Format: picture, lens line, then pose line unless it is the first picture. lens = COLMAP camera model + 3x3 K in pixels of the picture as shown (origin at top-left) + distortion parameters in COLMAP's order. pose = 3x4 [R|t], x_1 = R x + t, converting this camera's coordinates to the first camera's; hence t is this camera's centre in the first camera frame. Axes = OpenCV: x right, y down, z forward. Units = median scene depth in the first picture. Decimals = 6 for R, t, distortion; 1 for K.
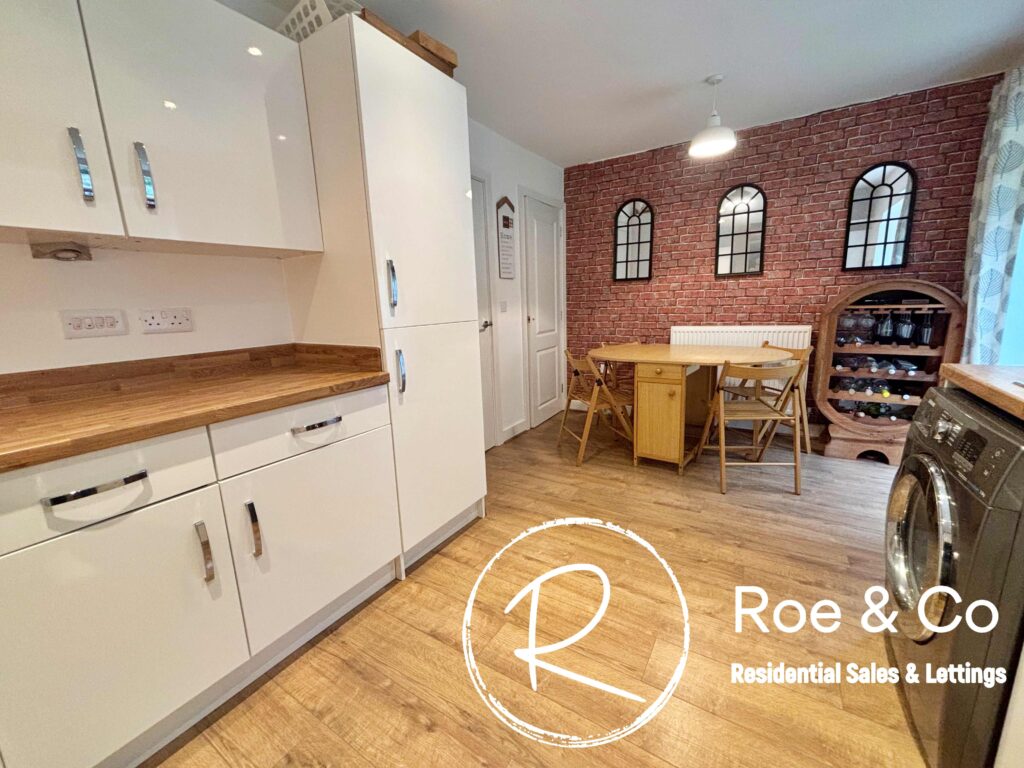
lens RADIAL K [[415.0, 0, 511.9], [0, 415.0, 387.3], [0, 0, 1]] dist [0.000940, 0.000331]
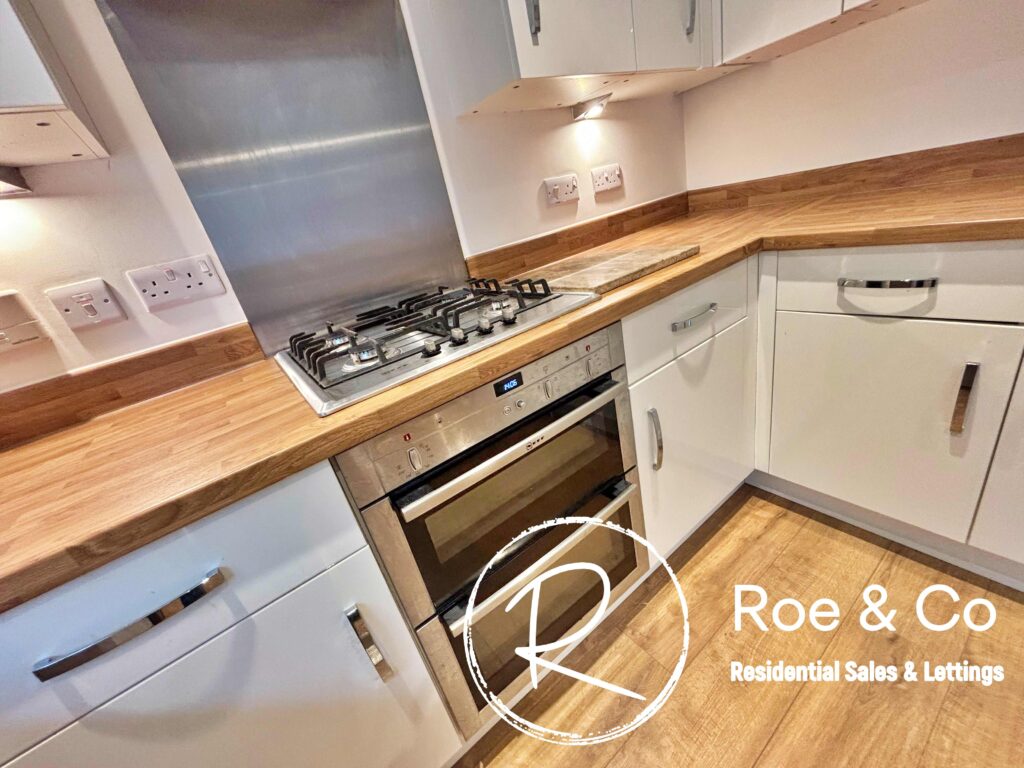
lens RADIAL K [[412.7, 0, 513.9], [0, 412.7, 386.0], [0, 0, 1]] dist [0.000179, -0.000035]
pose [[-0.347667, 0.479270, -0.805871, 0.080224], [0.035131, 0.865543, 0.499602, -0.023980], [0.936960, 0.145384, -0.317758, 0.160873]]
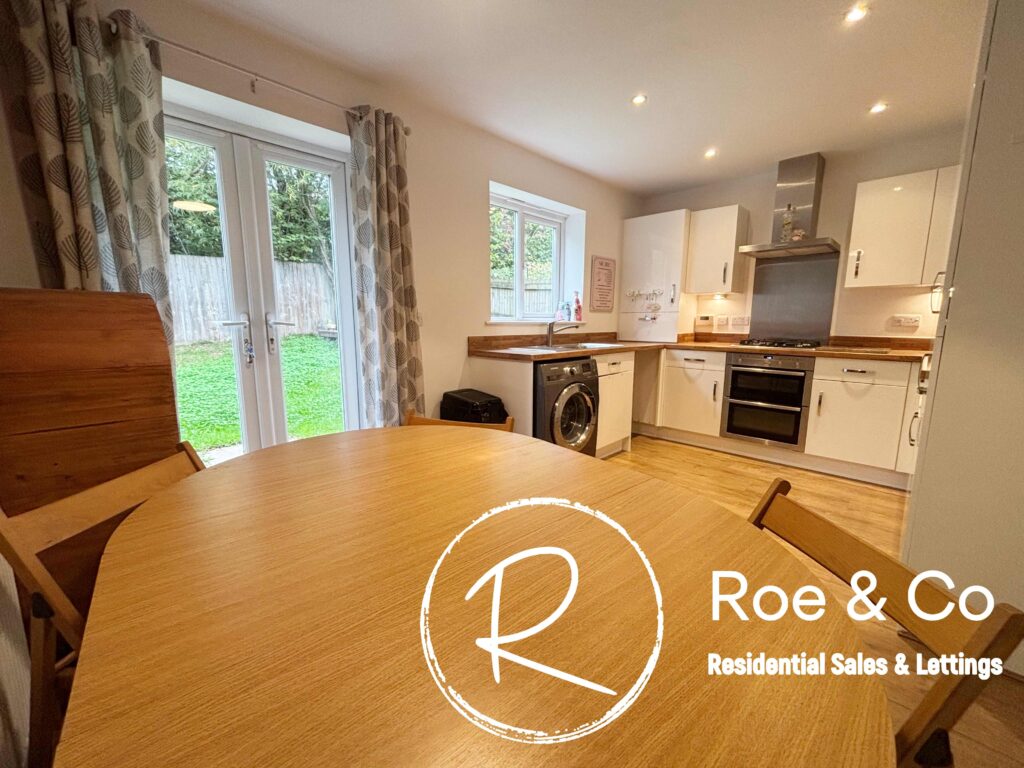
lens RADIAL K [[415.6, 0, 512.0], [0, 415.6, 384.0], [0, 0, 1]] dist [-0.000796, -0.000254]
pose [[-0.976384, 0.001951, 0.216032, 0.317280], [0.076156, 0.938879, 0.335719, -0.266806], [-0.202173, 0.344242, -0.916855, 1.291727]]
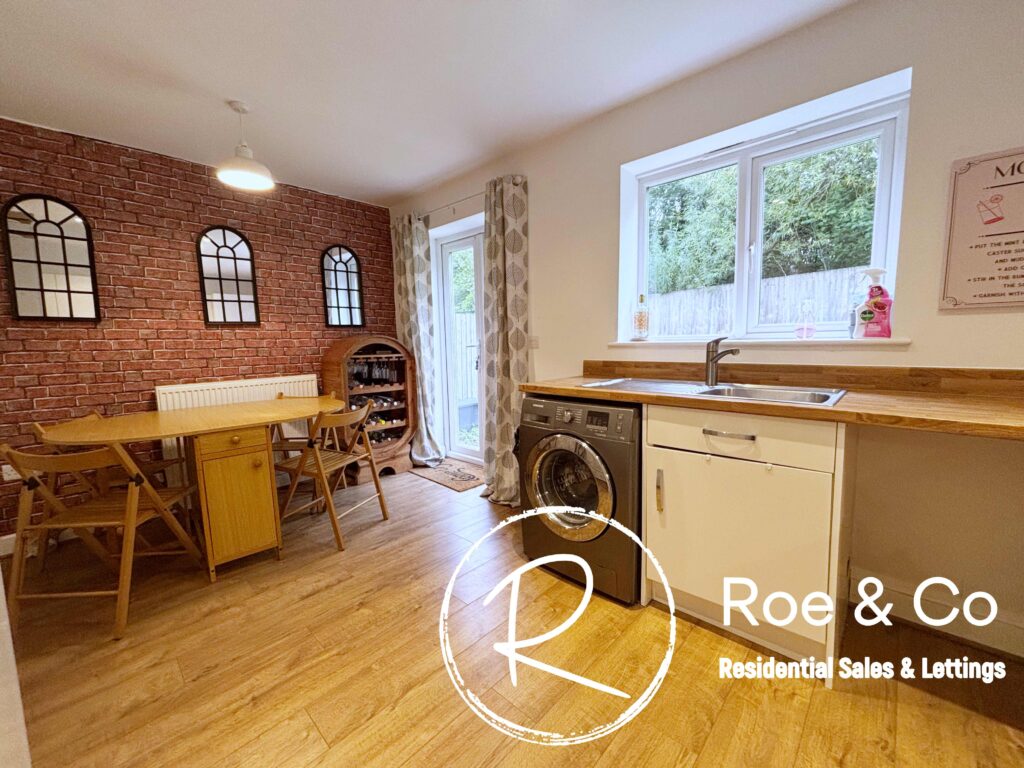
lens RADIAL K [[412.7, 0, 513.9], [0, 412.7, 386.0], [0, 0, 1]] dist [0.000179, -0.000035]
pose [[0.197457, -0.075185, 0.977424, -0.260131], [0.211377, 0.976866, 0.032440, -0.048335], [-0.957252, 0.200200, 0.208781, 0.309015]]
